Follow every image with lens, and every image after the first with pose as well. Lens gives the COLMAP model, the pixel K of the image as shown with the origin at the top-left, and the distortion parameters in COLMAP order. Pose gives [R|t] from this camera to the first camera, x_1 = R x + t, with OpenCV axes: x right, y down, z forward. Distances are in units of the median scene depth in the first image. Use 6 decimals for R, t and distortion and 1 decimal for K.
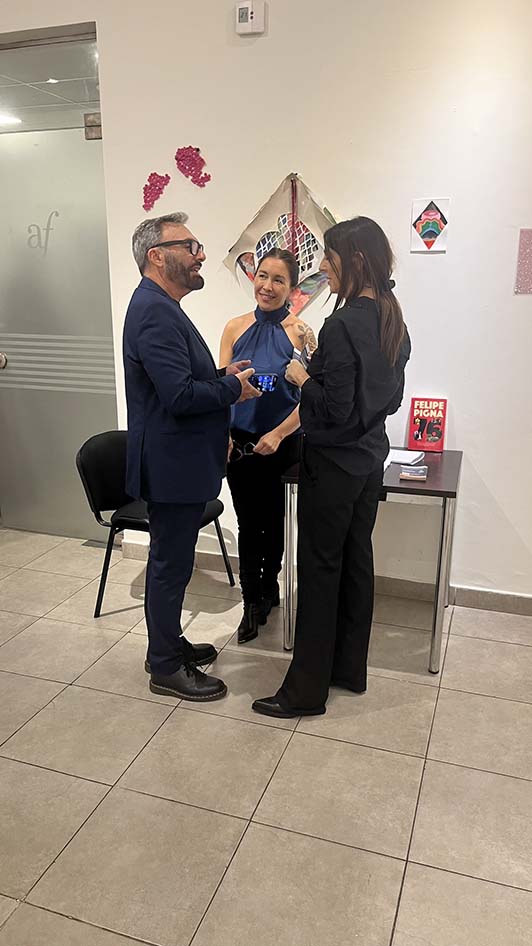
lens RADIAL K [[713.2, 0, 258.9], [0, 713.2, 472.2], [0, 0, 1]] dist [0.043557, -0.047906]
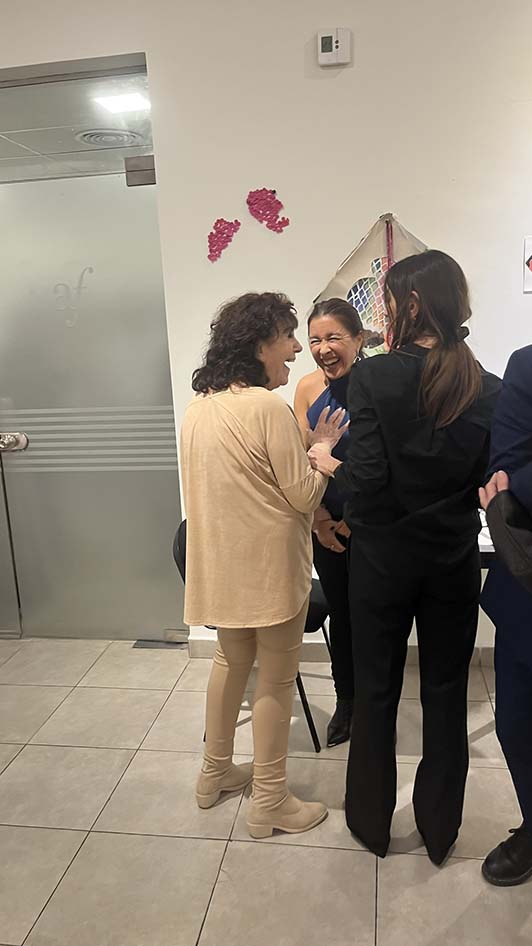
lens RADIAL K [[713.2, 0, 270.7], [0, 713.2, 477.7], [0, 0, 1]] dist [0.043557, -0.047906]
pose [[0.984306, -0.081922, 0.156301, -0.254076], [0.092372, 0.993867, -0.060799, -0.041585], [-0.150361, 0.074283, 0.985836, 0.146224]]
